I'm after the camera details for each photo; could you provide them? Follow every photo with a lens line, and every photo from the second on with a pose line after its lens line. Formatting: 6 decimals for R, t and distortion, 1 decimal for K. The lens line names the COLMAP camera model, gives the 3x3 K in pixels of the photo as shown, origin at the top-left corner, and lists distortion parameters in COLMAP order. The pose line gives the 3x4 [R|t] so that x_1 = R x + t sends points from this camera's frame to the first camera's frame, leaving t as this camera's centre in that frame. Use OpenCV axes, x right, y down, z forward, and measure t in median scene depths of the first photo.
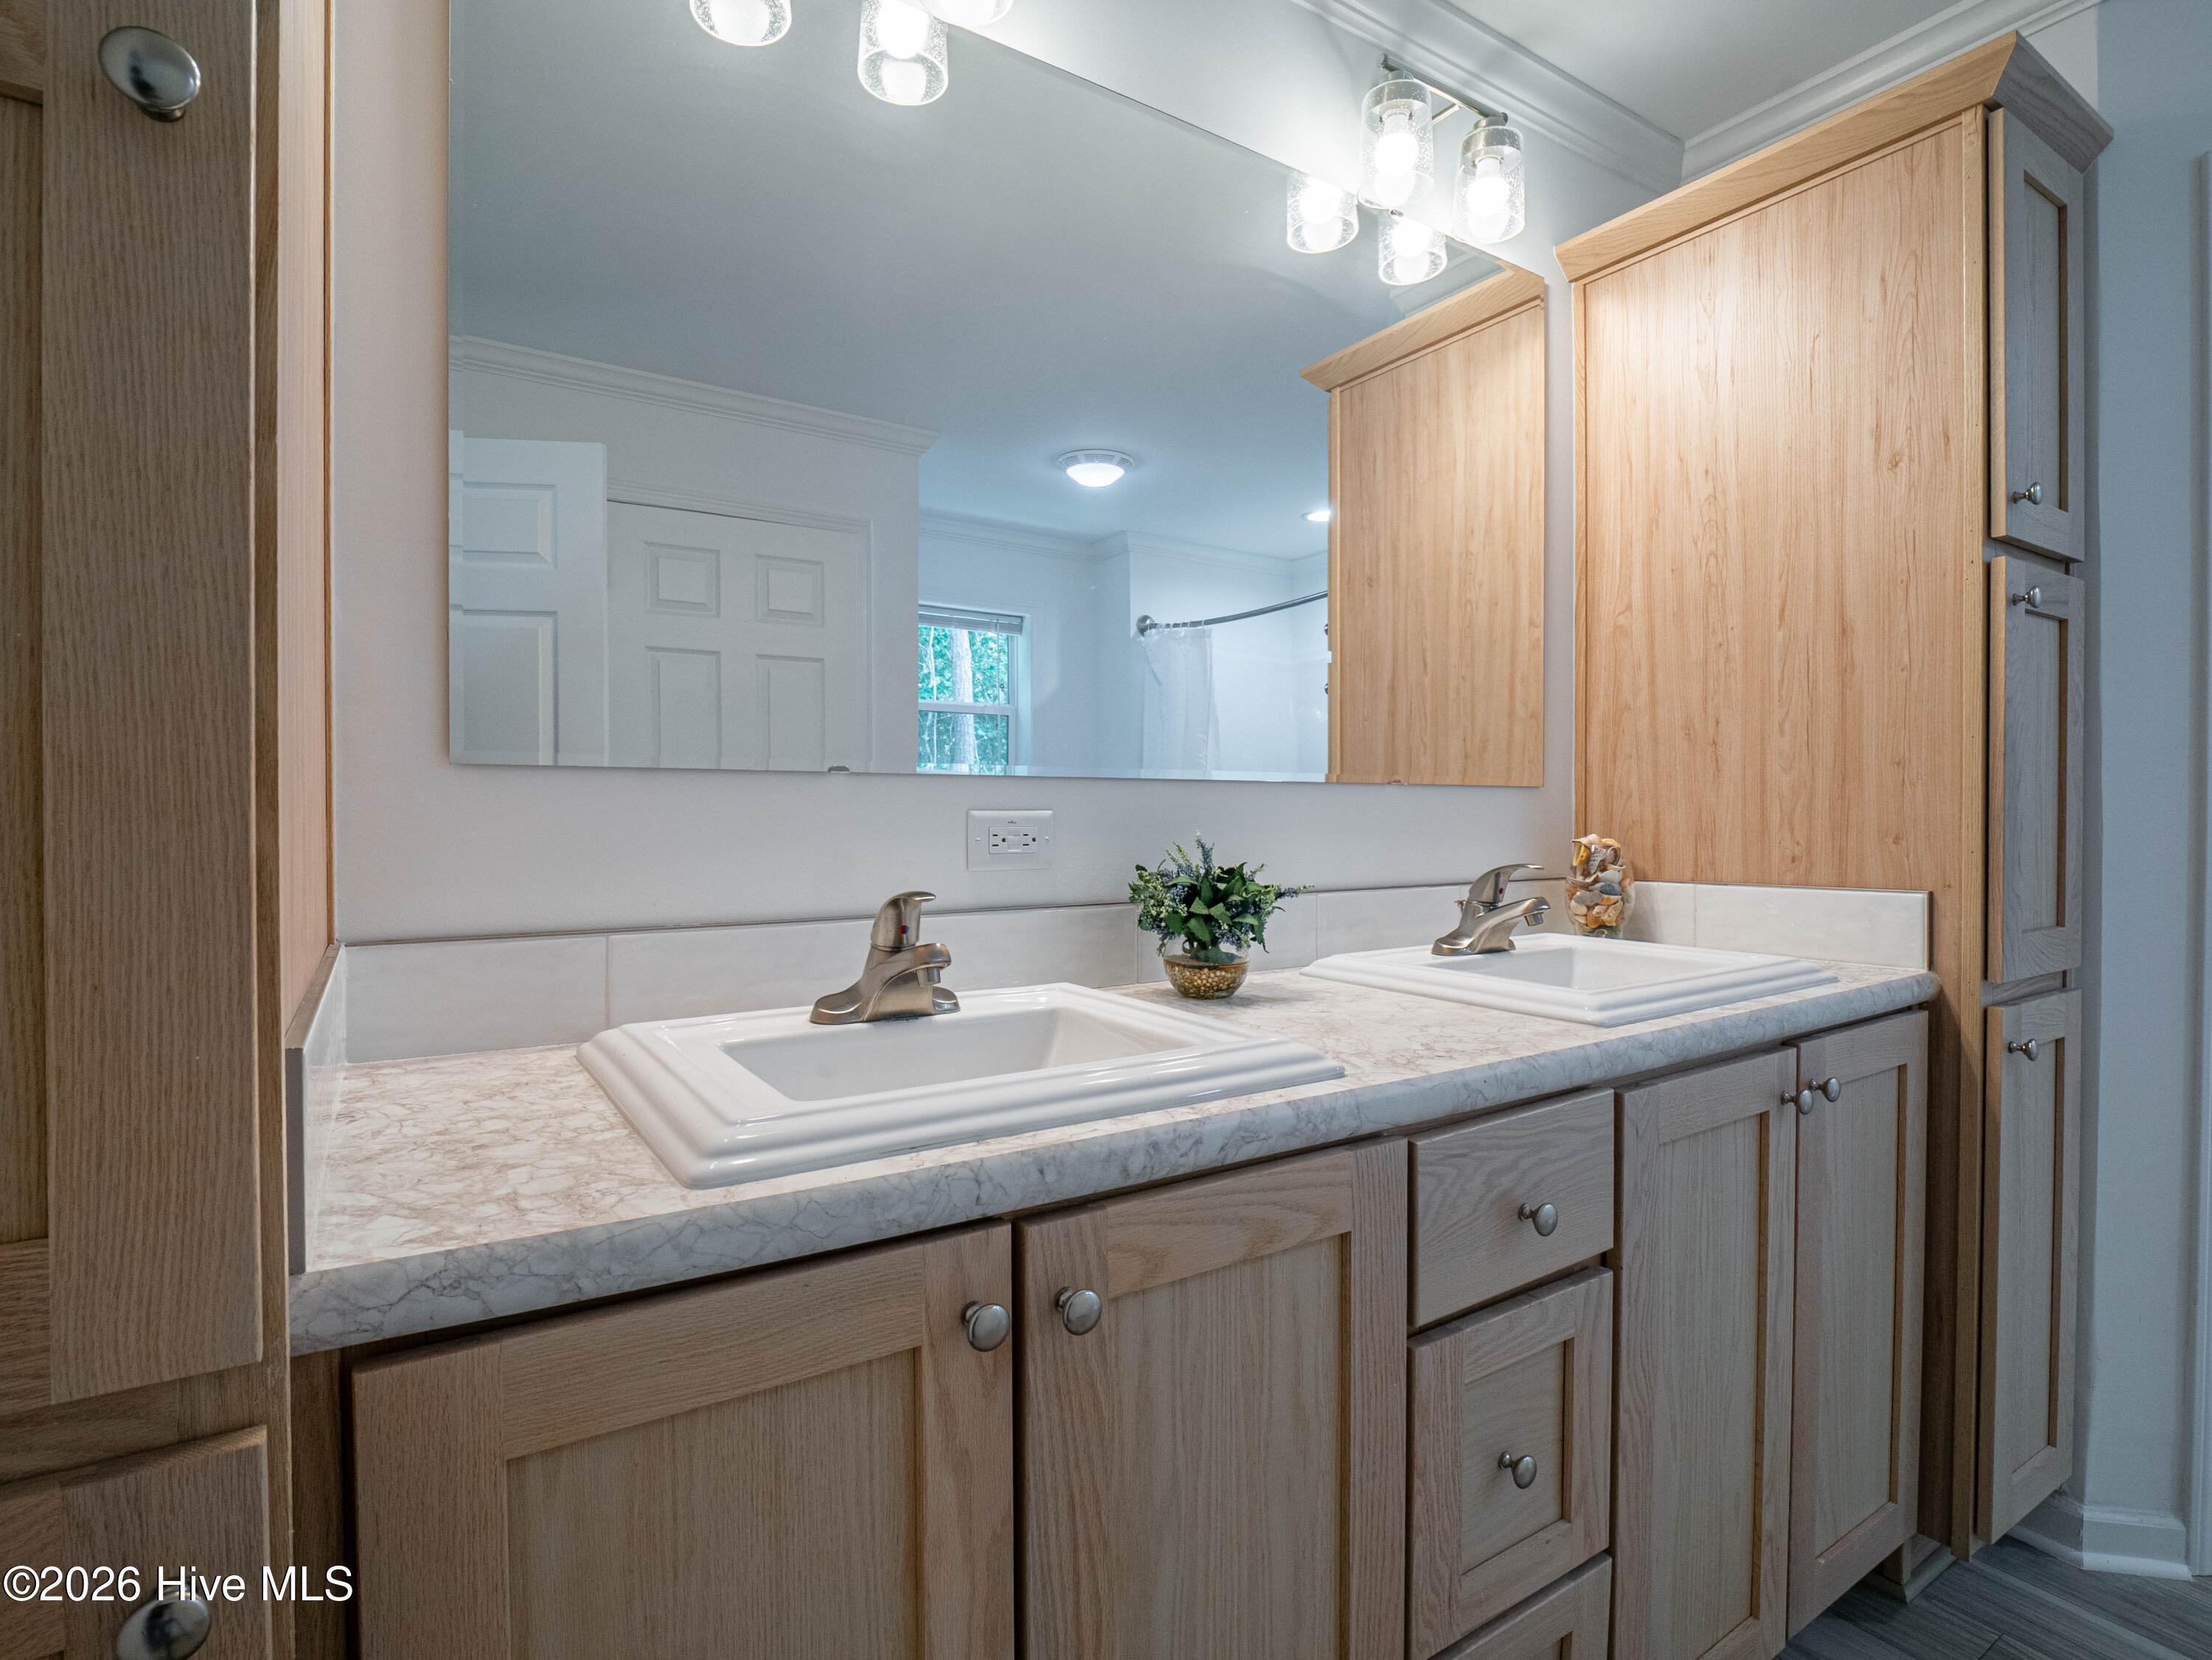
lens RADIAL K [[1093.7, 0, 1106.0], [0, 1093.7, 830.0], [0, 0, 1]] dist [-0.001090, -0.000862]
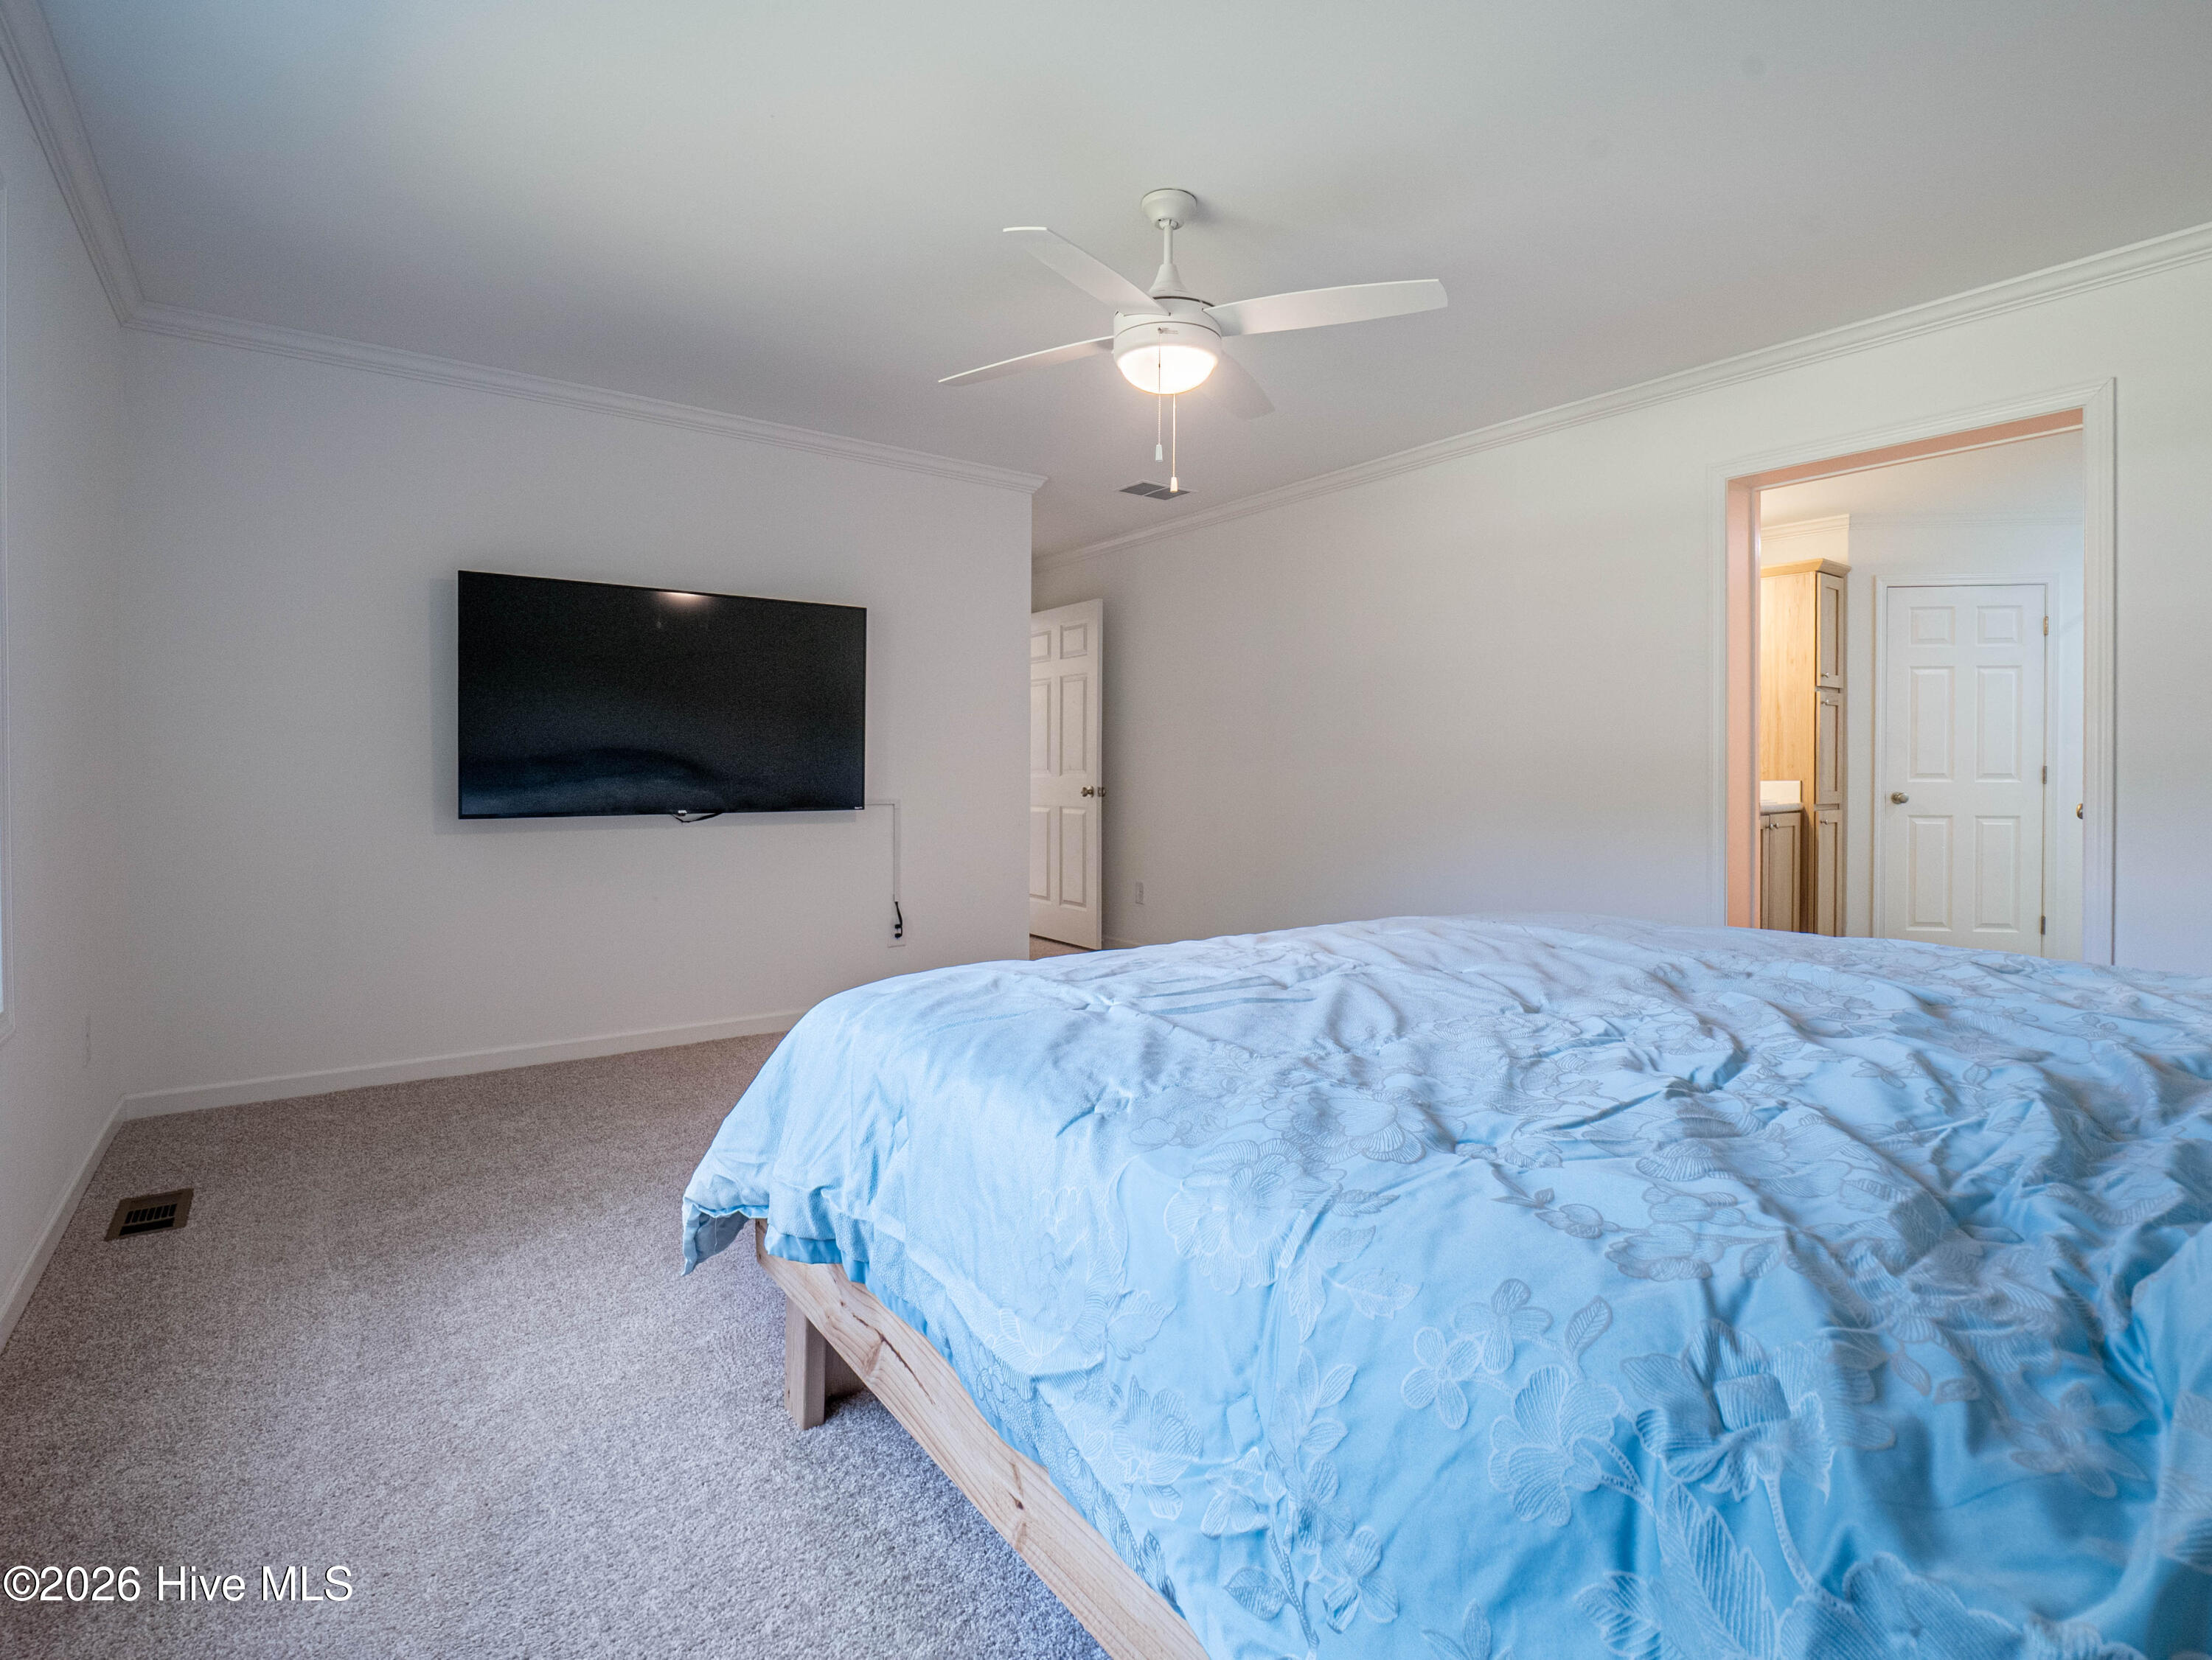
lens RADIAL K [[1093.7, 0, 1106.0], [0, 1093.7, 830.0], [0, 0, 1]] dist [-0.001090, -0.000862]
pose [[0.998240, -0.000429, 0.059309, -1.785328], [0.000676, 0.999991, -0.004154, 0.231067], [-0.059307, 0.004186, 0.998231, -2.508554]]
